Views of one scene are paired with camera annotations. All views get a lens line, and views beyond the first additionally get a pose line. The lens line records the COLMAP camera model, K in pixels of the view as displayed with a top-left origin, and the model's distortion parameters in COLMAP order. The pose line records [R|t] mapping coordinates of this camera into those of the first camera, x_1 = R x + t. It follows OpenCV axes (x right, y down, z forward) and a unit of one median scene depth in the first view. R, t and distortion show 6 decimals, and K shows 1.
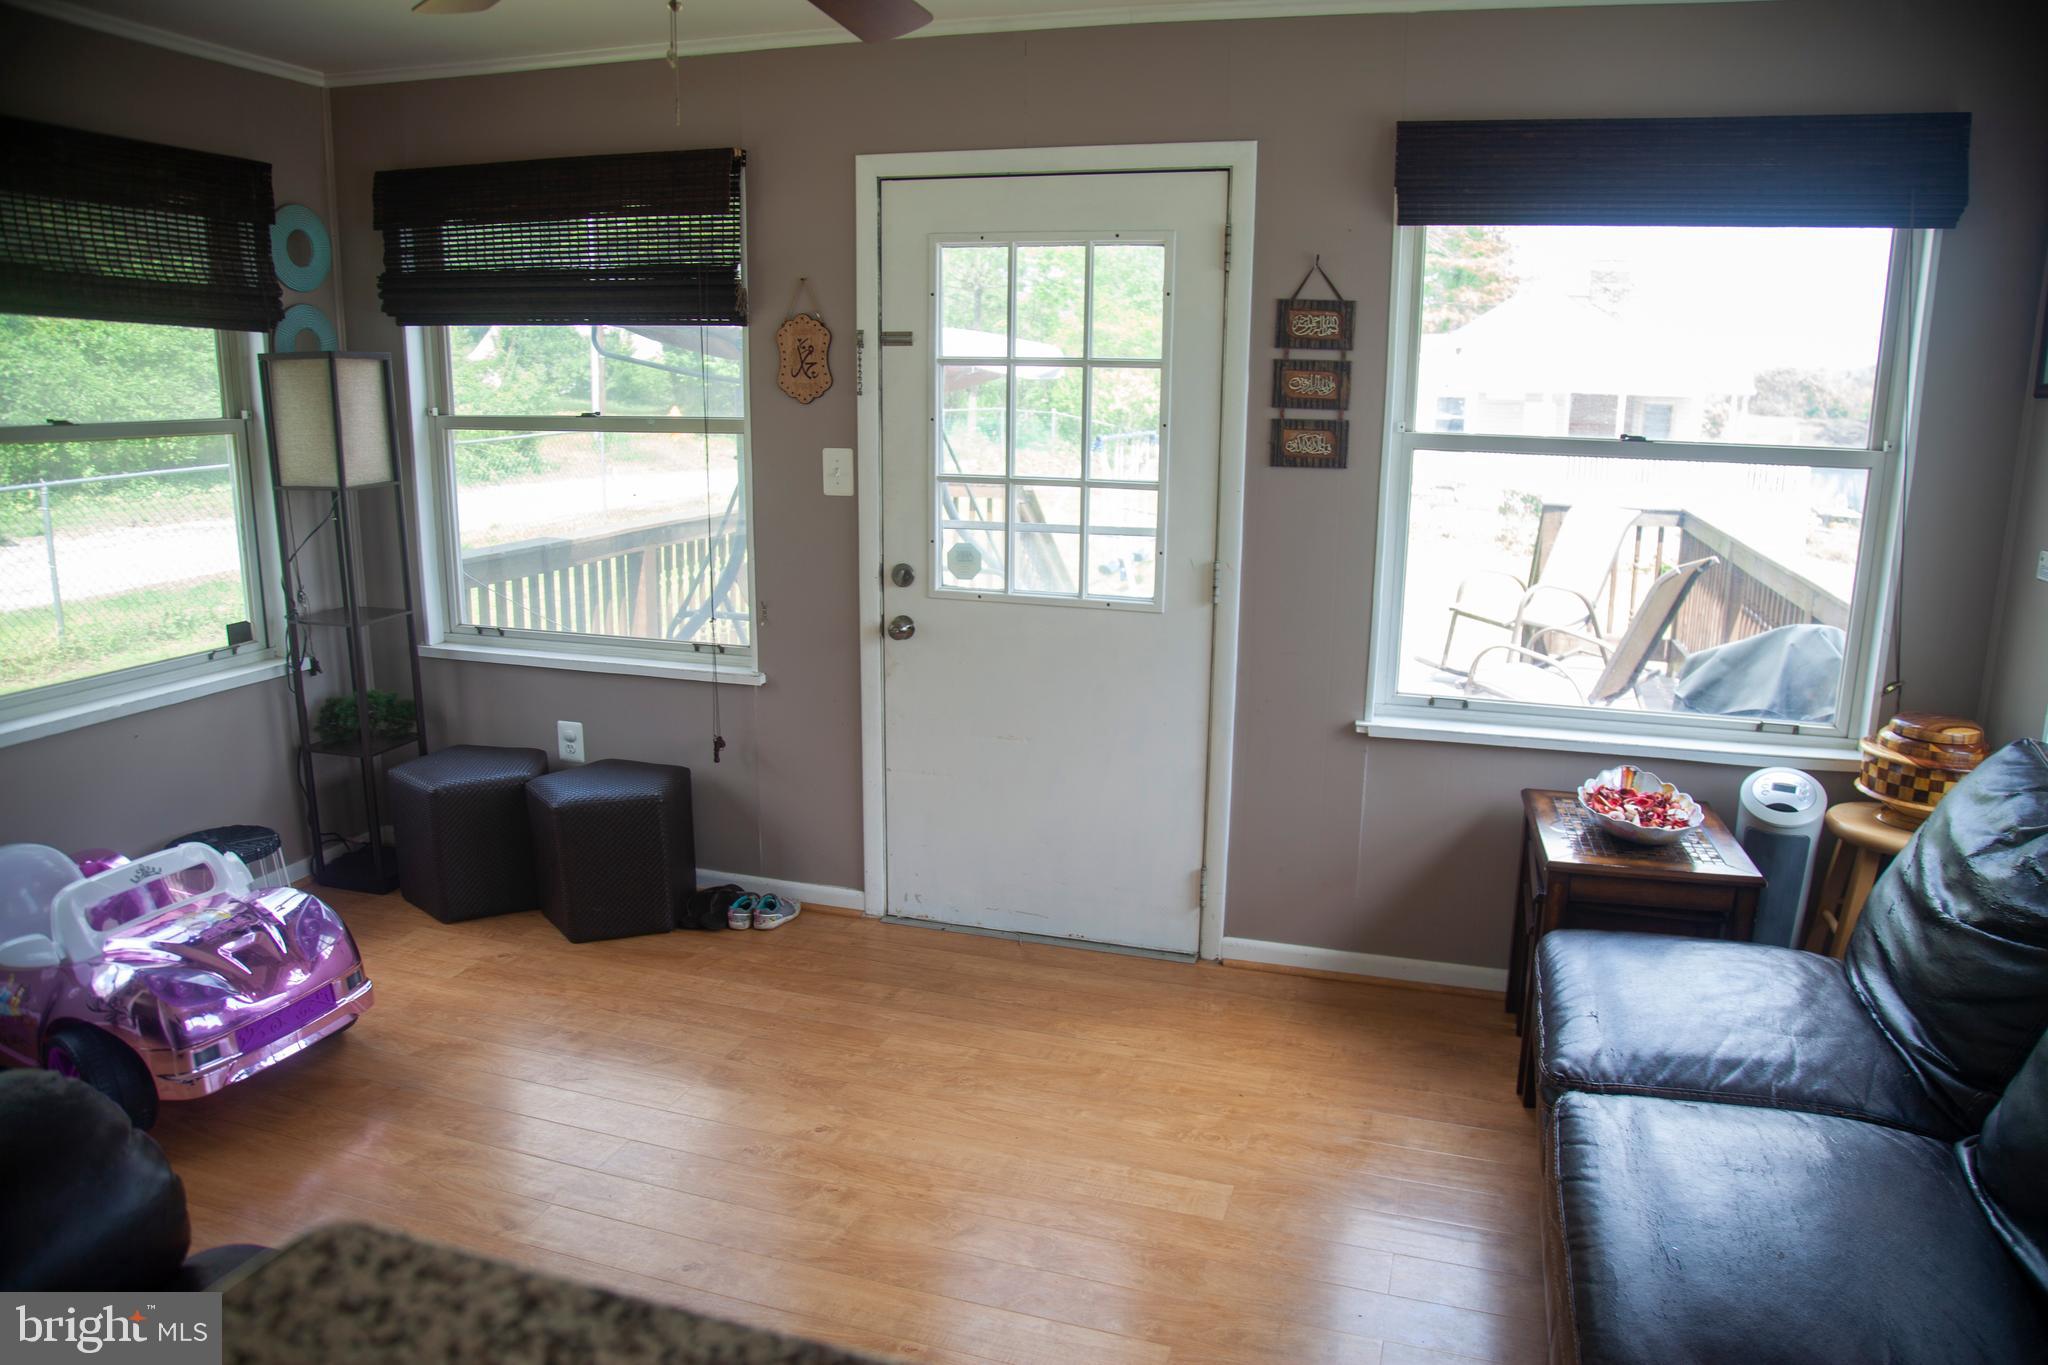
lens RADIAL K [[1399.9, 0, 1053.4], [0, 1399.9, 684.9], [0, 0, 1]] dist [-0.123522, 0.088280]
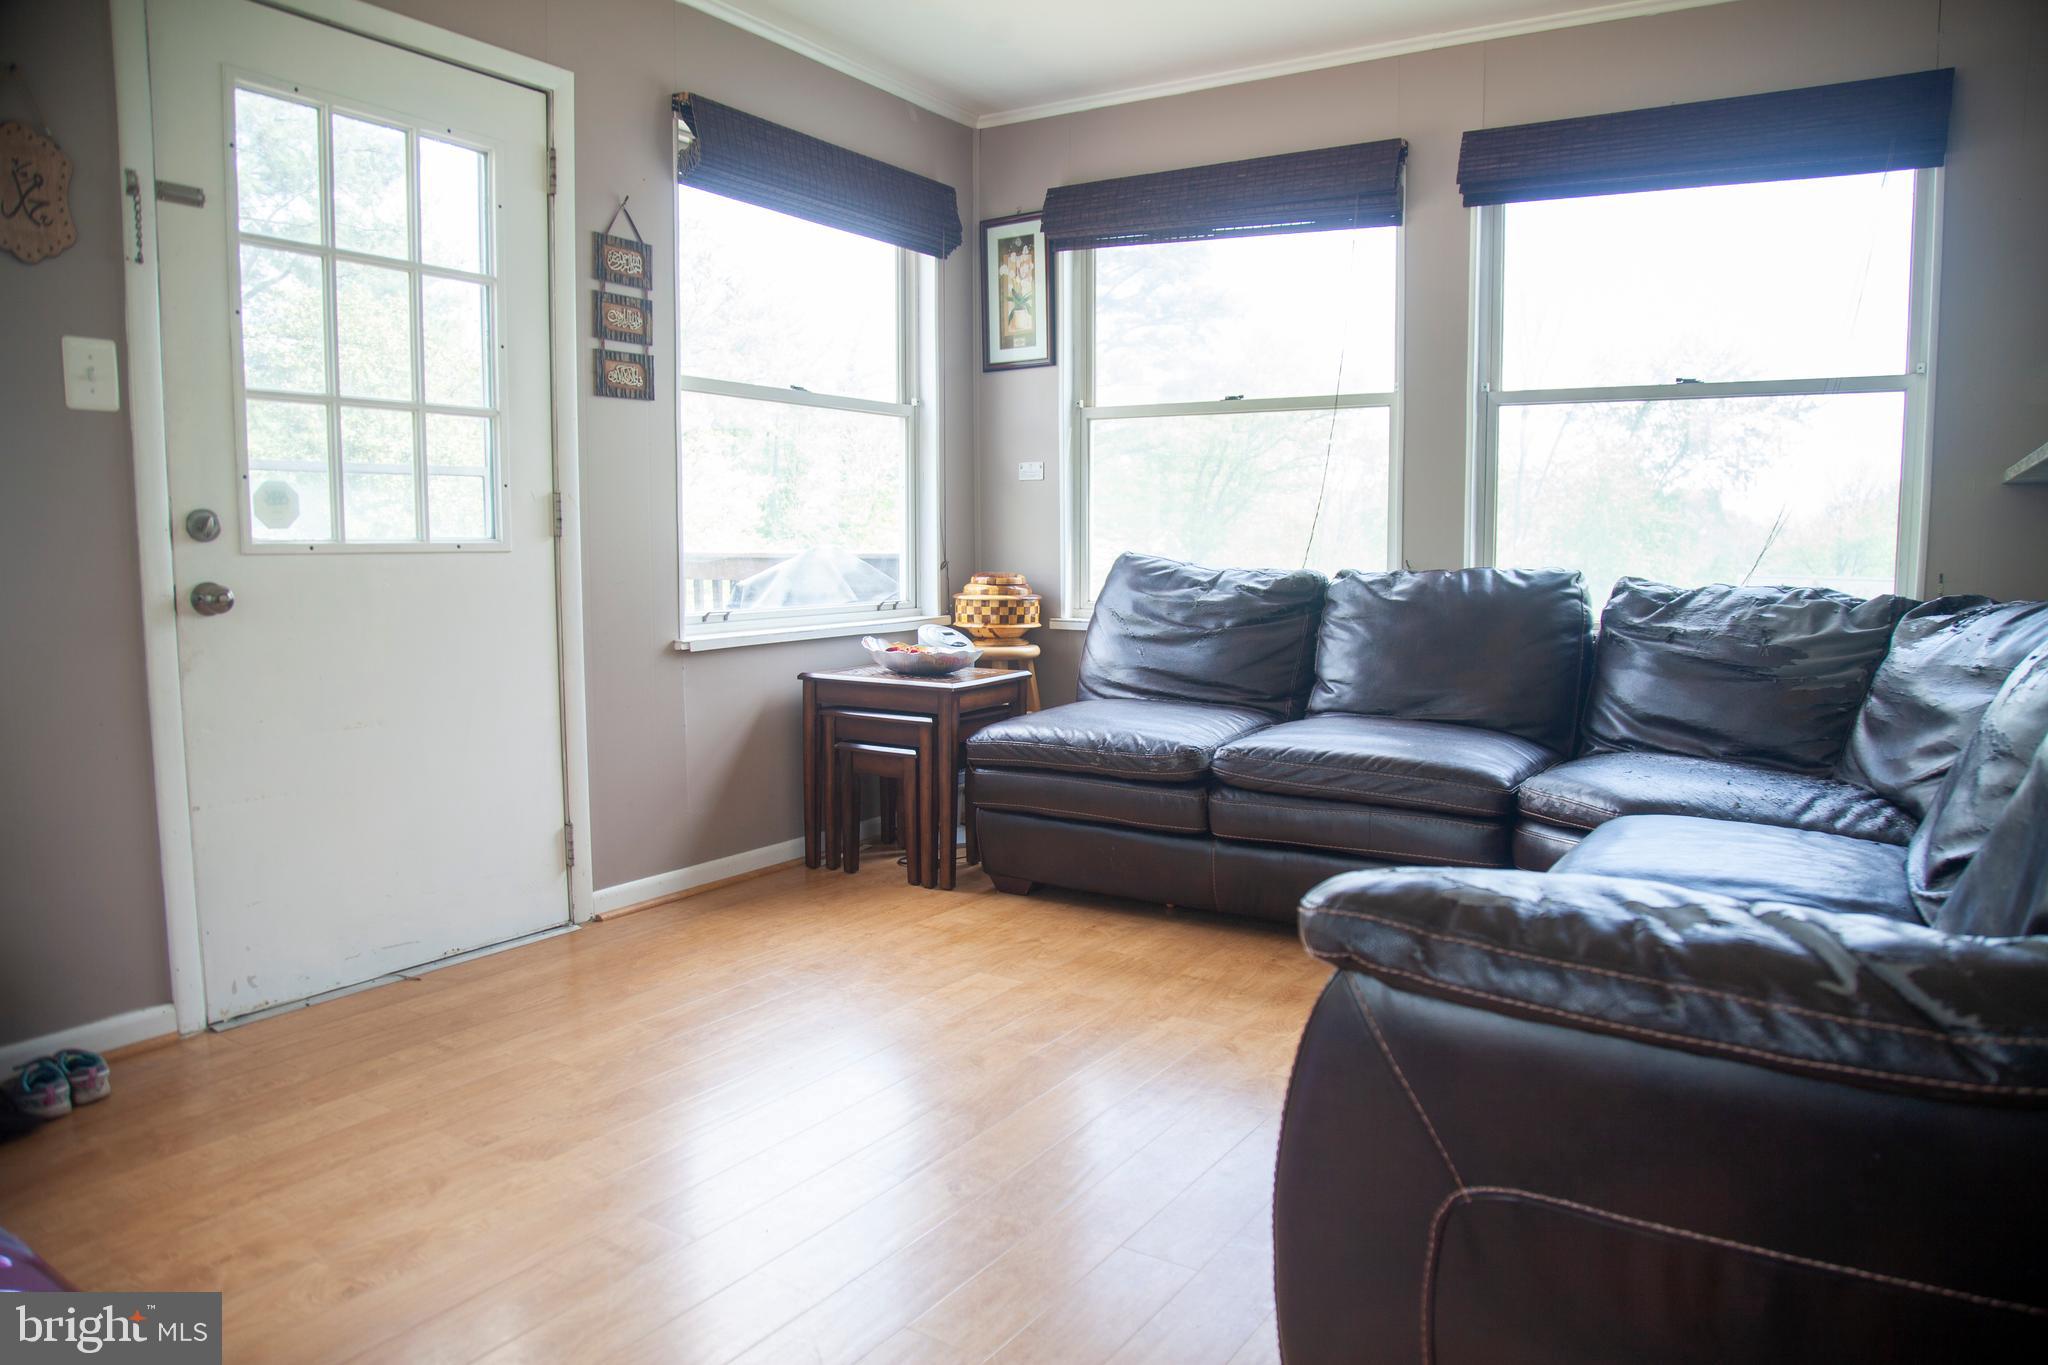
lens RADIAL K [[1399.9, 0, 1053.4], [0, 1399.9, 684.9], [0, 0, 1]] dist [-0.123522, 0.088280]
pose [[0.251857, -0.114868, 0.960923, -0.727674], [0.209933, 0.975772, 0.061620, 0.054267], [-0.944720, 0.186210, 0.269870, 0.447912]]
